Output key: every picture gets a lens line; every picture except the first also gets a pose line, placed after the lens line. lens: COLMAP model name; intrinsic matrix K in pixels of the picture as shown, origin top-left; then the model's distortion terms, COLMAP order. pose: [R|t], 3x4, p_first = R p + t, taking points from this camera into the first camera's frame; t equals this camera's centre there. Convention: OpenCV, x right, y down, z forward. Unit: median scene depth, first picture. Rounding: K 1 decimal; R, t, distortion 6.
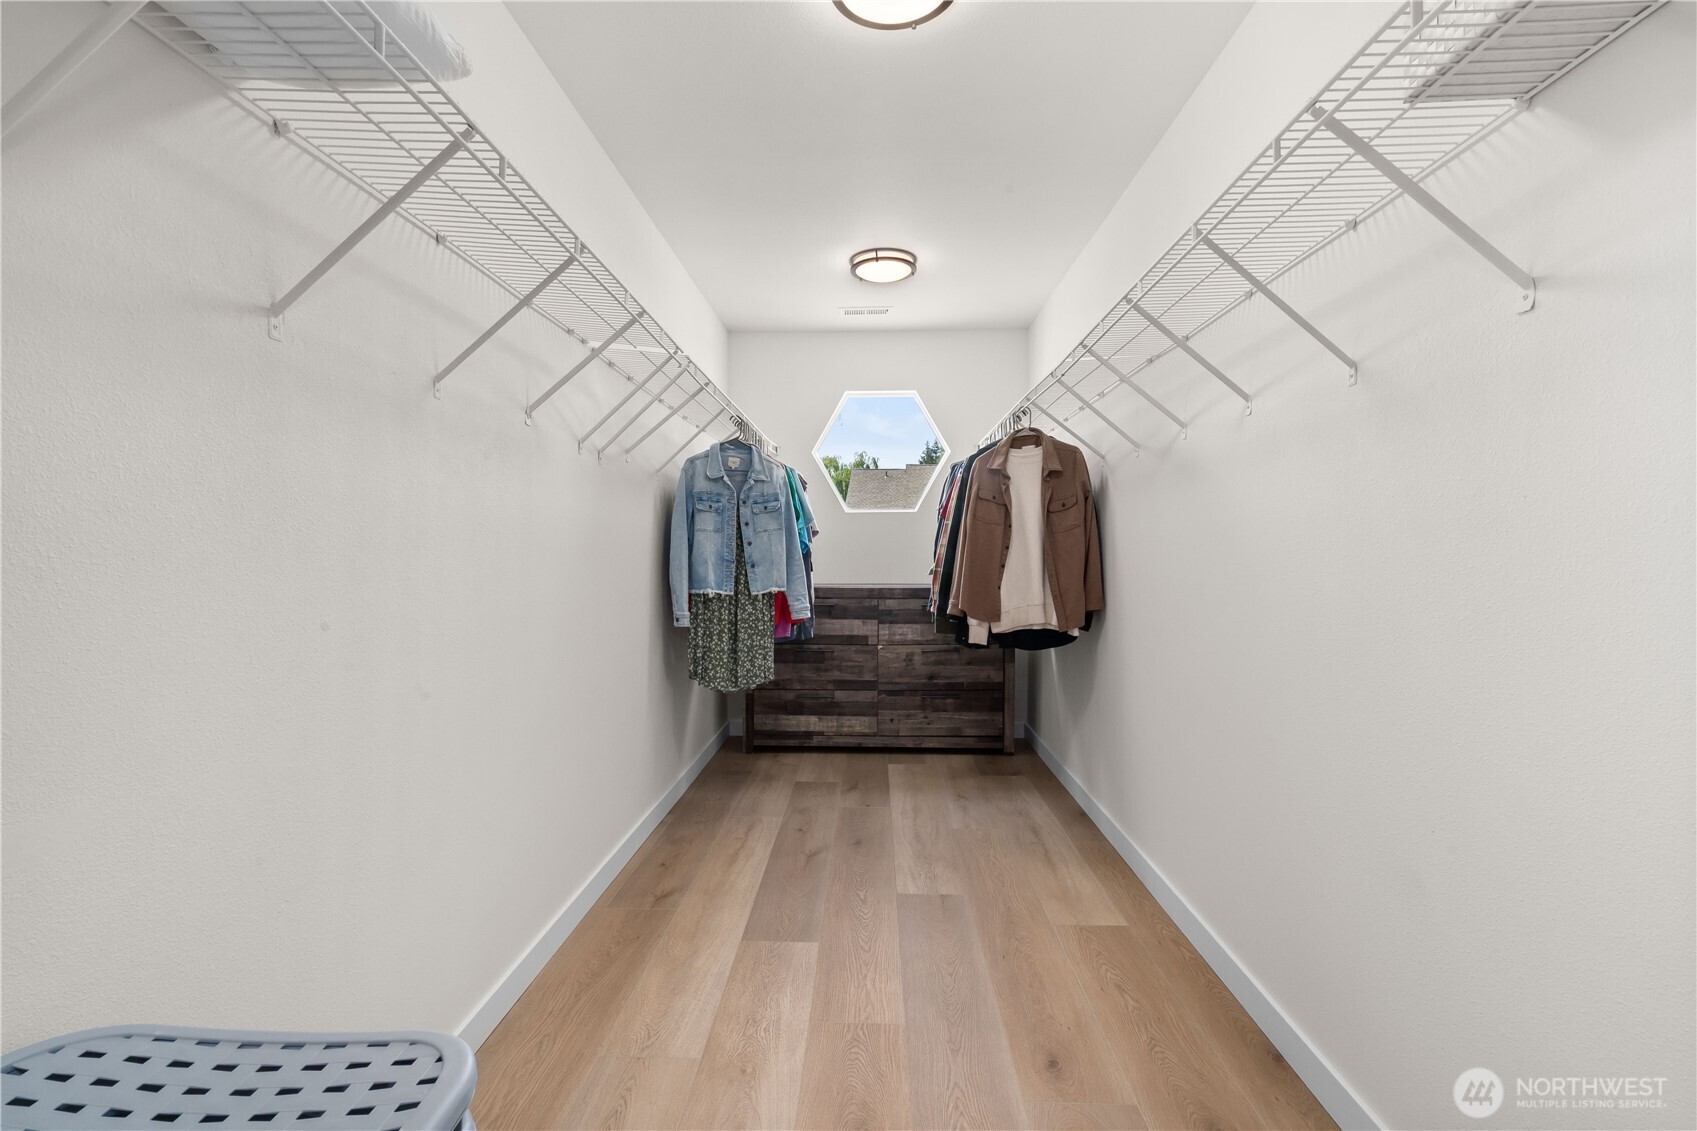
lens RADIAL K [[785.0, 0, 851.3], [0, 785.0, 560.2], [0, 0, 1]] dist [-0.001815, 0.001014]
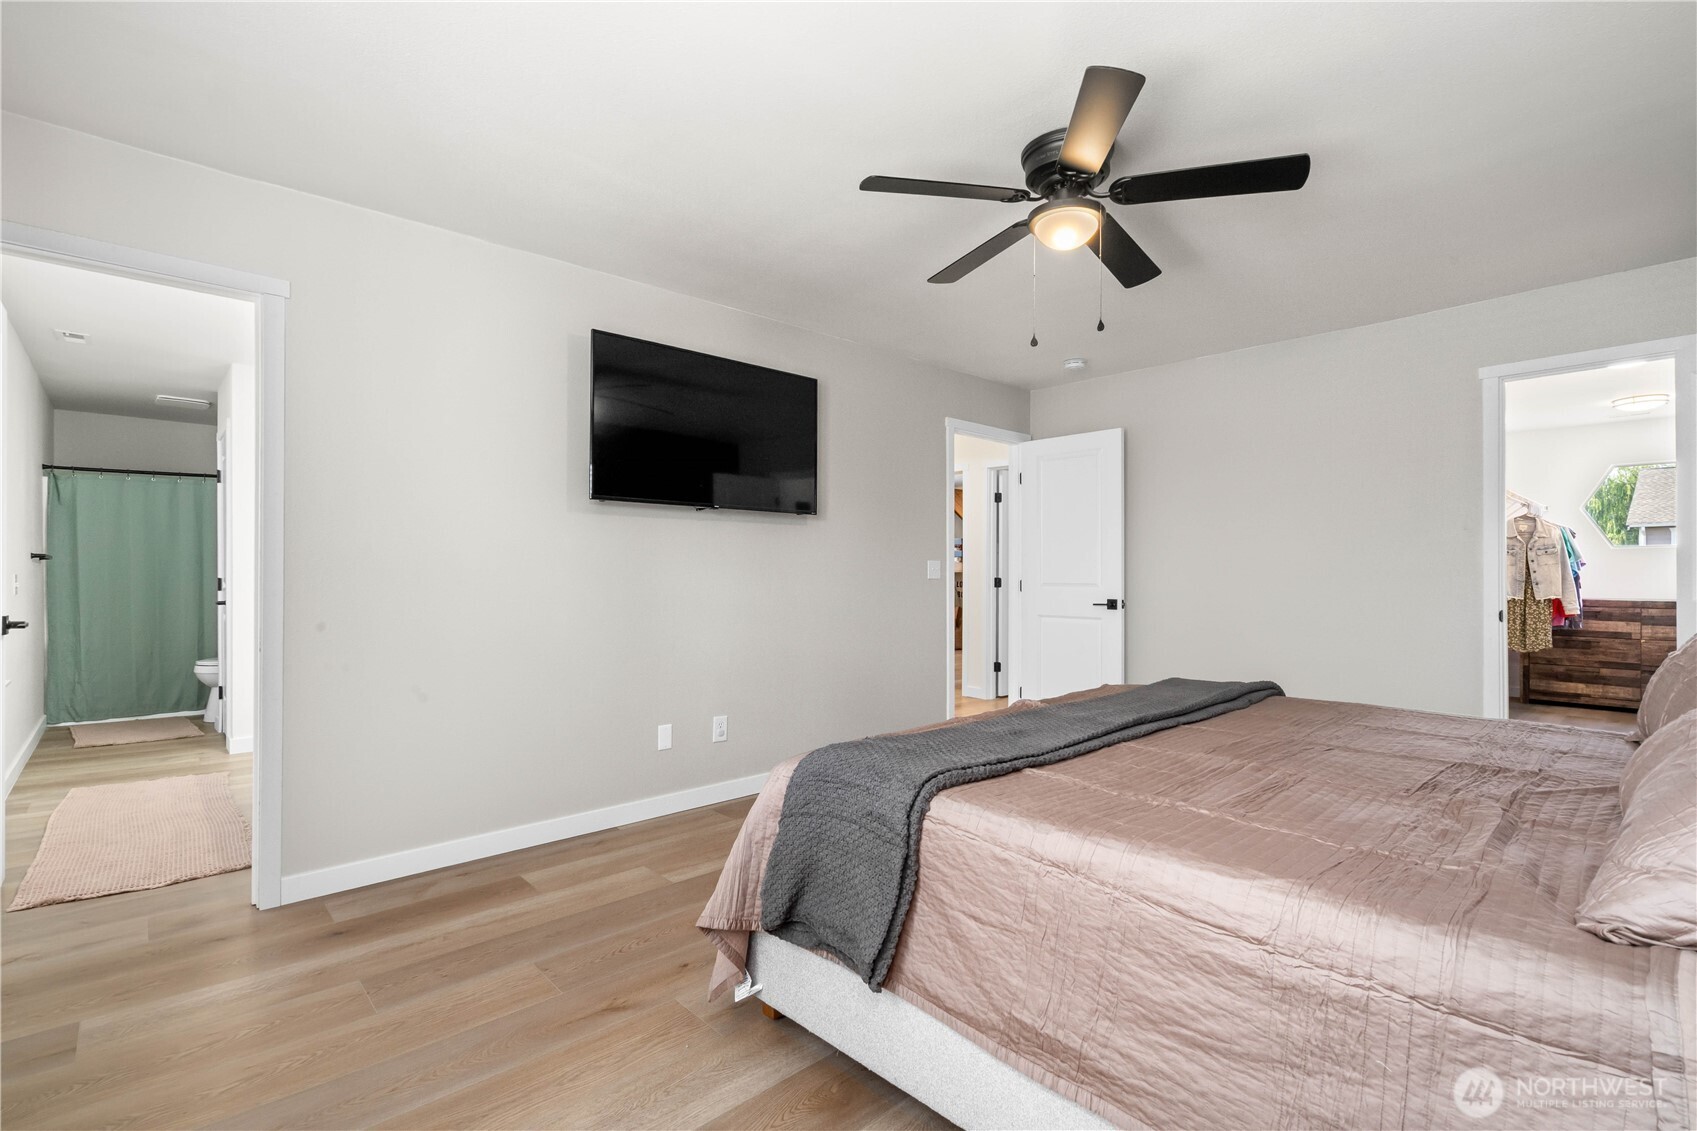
lens RADIAL K [[785.0, 0, 848.6], [0, 785.0, 574.7], [0, 0, 1]] dist [-0.001815, 0.001014]
pose [[0.701079, 0.000672, -0.713083, 0.047008], [-0.009153, 0.999926, -0.008056, 0.013533], [0.713025, 0.012174, 0.701033, -1.257762]]
